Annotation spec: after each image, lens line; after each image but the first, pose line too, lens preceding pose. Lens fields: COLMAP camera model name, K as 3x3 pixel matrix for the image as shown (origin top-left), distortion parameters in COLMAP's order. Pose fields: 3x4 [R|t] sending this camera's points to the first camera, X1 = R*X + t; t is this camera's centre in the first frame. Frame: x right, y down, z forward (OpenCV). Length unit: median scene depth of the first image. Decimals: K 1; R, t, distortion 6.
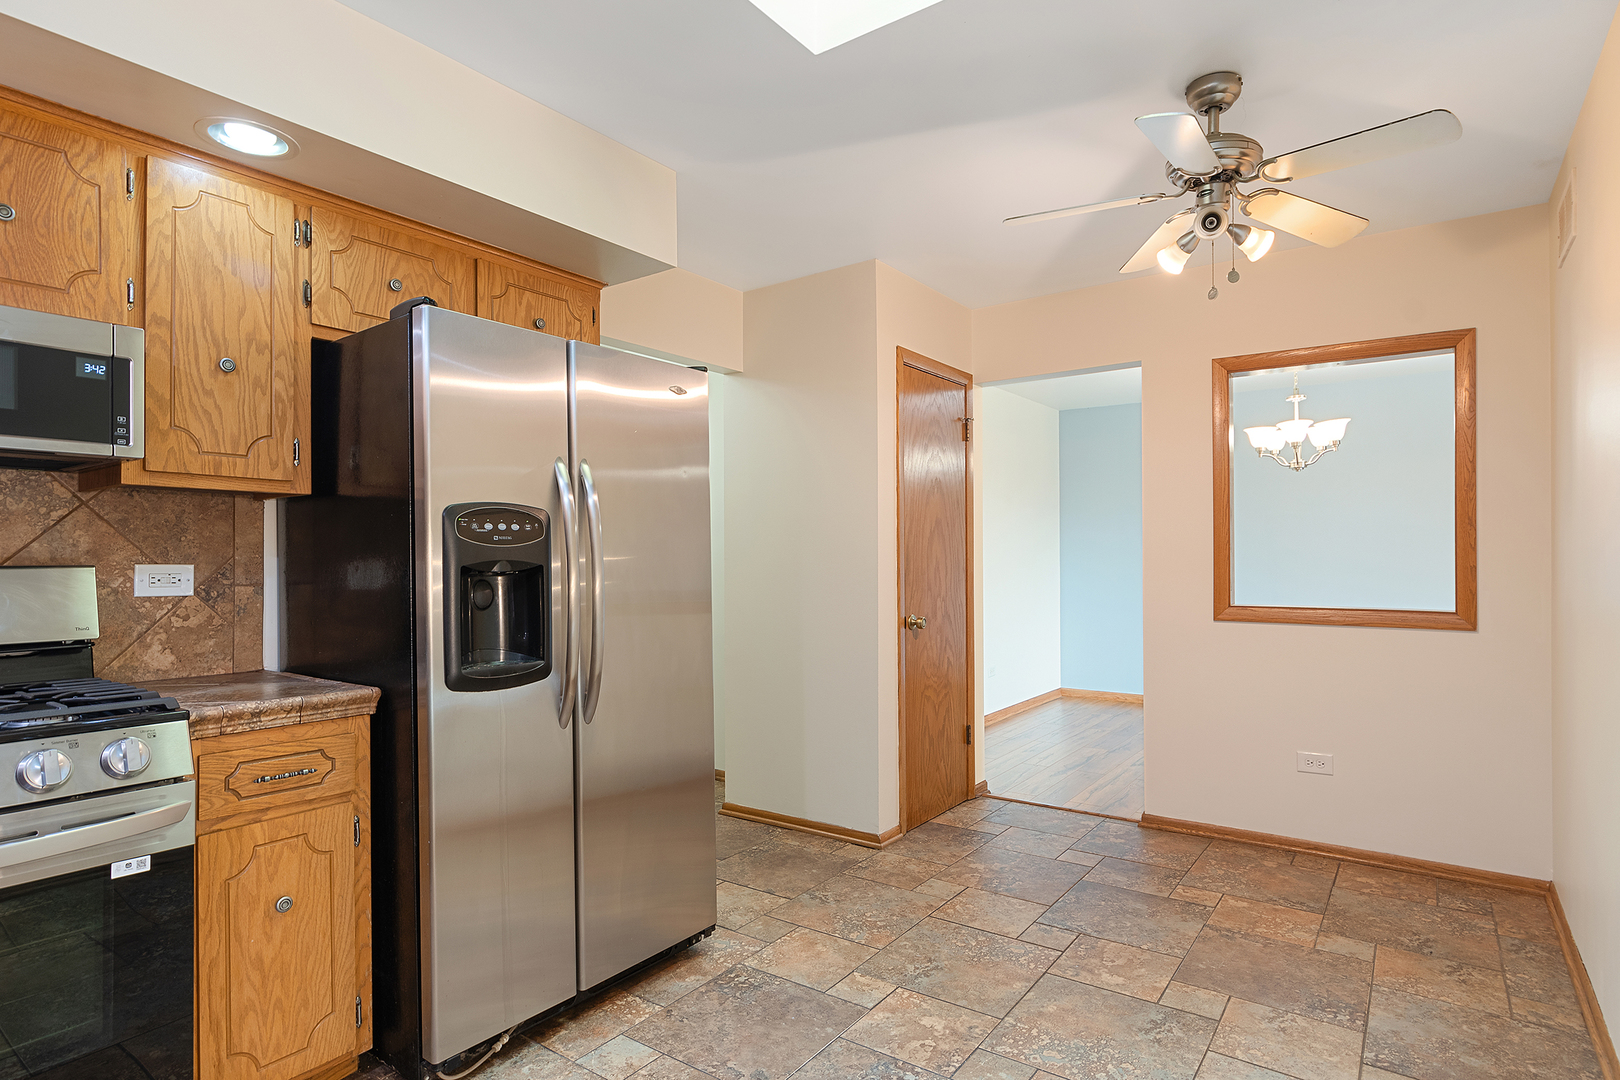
lens RADIAL K [[853.3, 0, 804.5], [0, 853.3, 555.4], [0, 0, 1]] dist [0.003040, -0.003702]
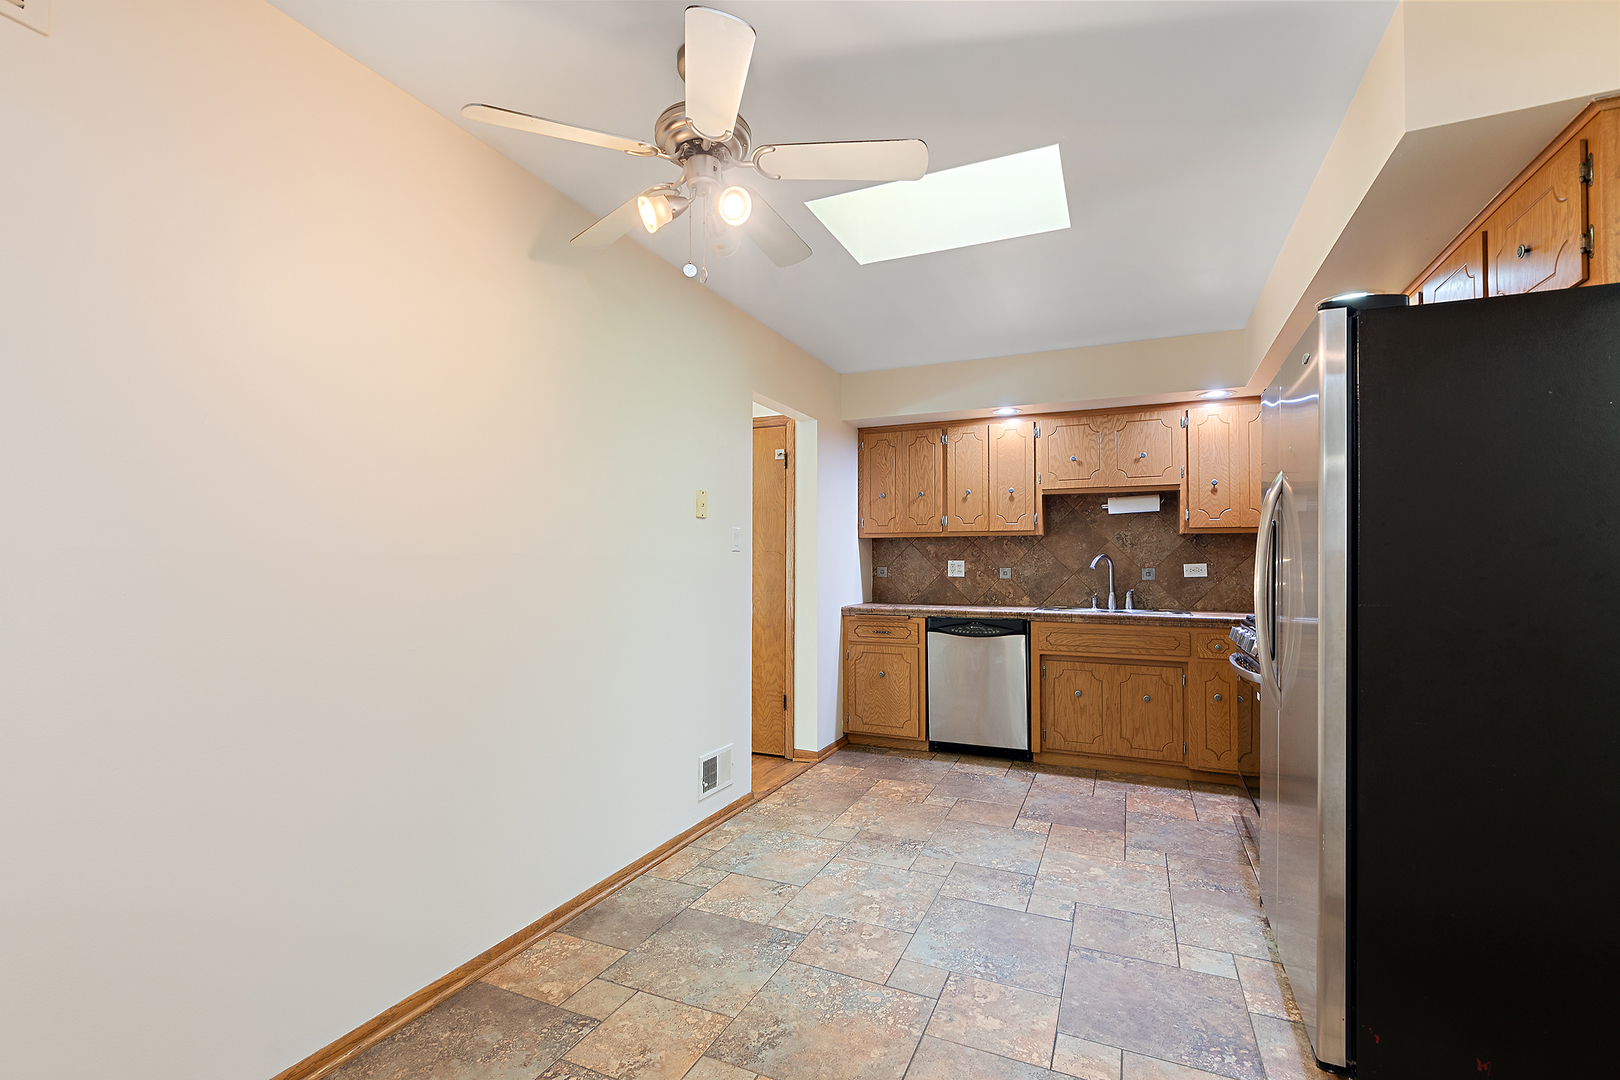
lens RADIAL K [[728.7, 0, 791.4], [0, 728.7, 543.9], [0, 0, 1]] dist [0.004999, -0.002210]
pose [[-0.981963, -0.002658, -0.189055, 0.580065], [0.002256, 0.999665, -0.025774, 0.004405], [0.189060, -0.025736, -0.981628, 1.939994]]
